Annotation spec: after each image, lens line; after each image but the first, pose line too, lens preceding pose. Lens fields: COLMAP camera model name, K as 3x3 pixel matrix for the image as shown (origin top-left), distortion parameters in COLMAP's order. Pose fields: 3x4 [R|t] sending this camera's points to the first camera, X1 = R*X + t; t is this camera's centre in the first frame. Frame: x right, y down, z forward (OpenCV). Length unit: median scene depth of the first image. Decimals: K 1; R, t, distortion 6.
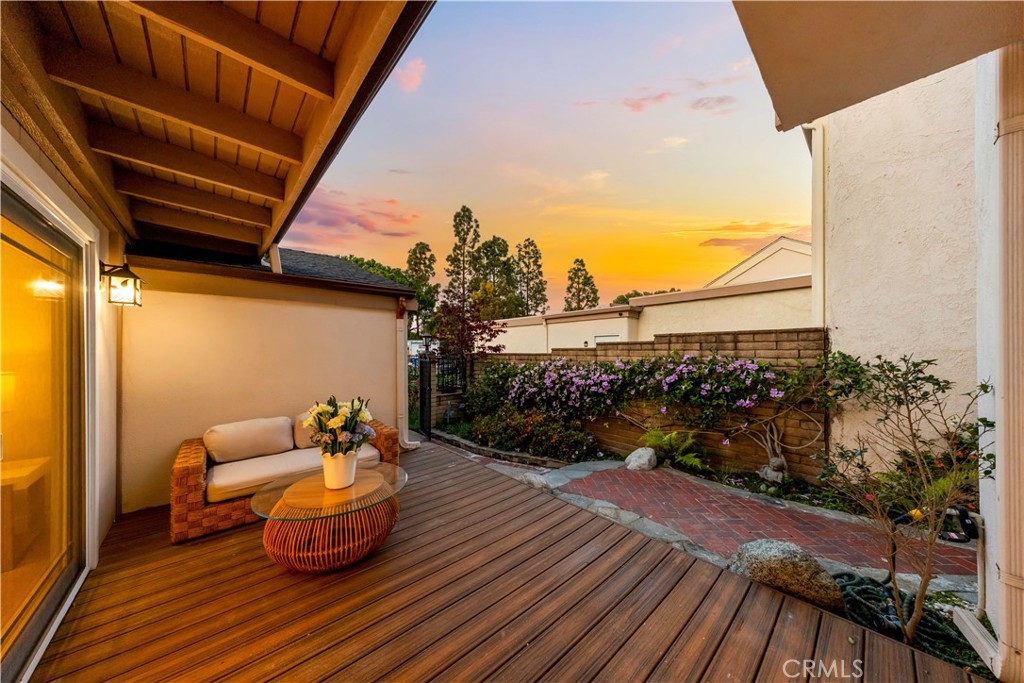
lens RADIAL K [[327.6, 0, 508.0], [0, 327.6, 350.1], [0, 0, 1]] dist [-0.001157, -0.000066]
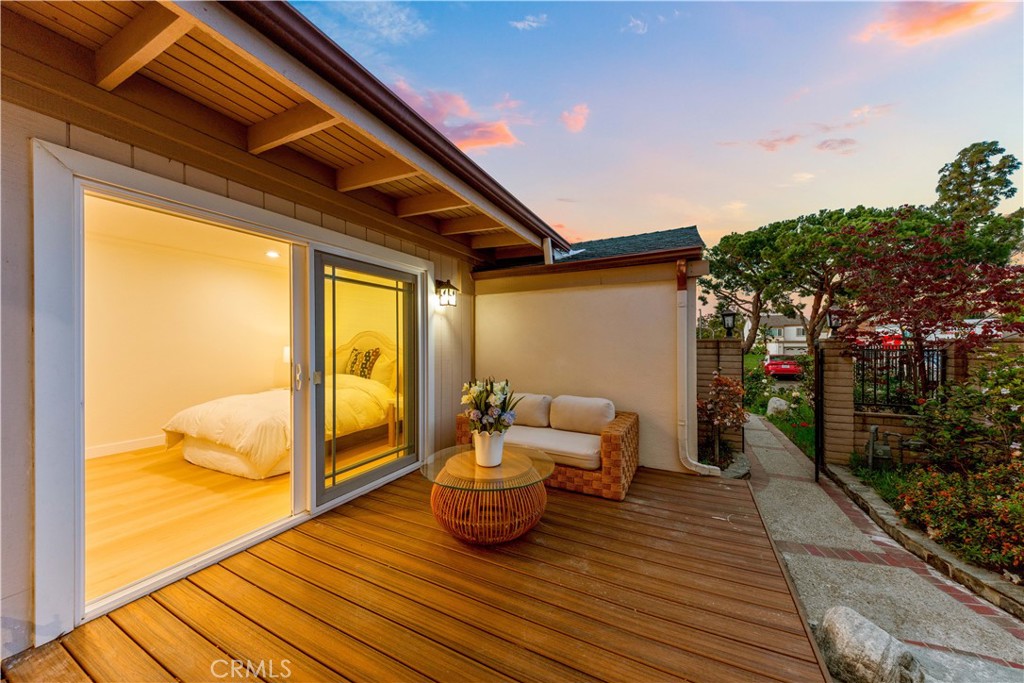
lens RADIAL K [[362.8, 0, 499.7], [0, 362.8, 342.8], [0, 0, 1]] dist [0.000329, -0.000027]
pose [[0.353563, -0.000731, -0.935410, 0.211764], [0.006325, 0.999979, 0.001609, 0.013769], [0.935389, -0.006485, 0.353560, 0.248723]]
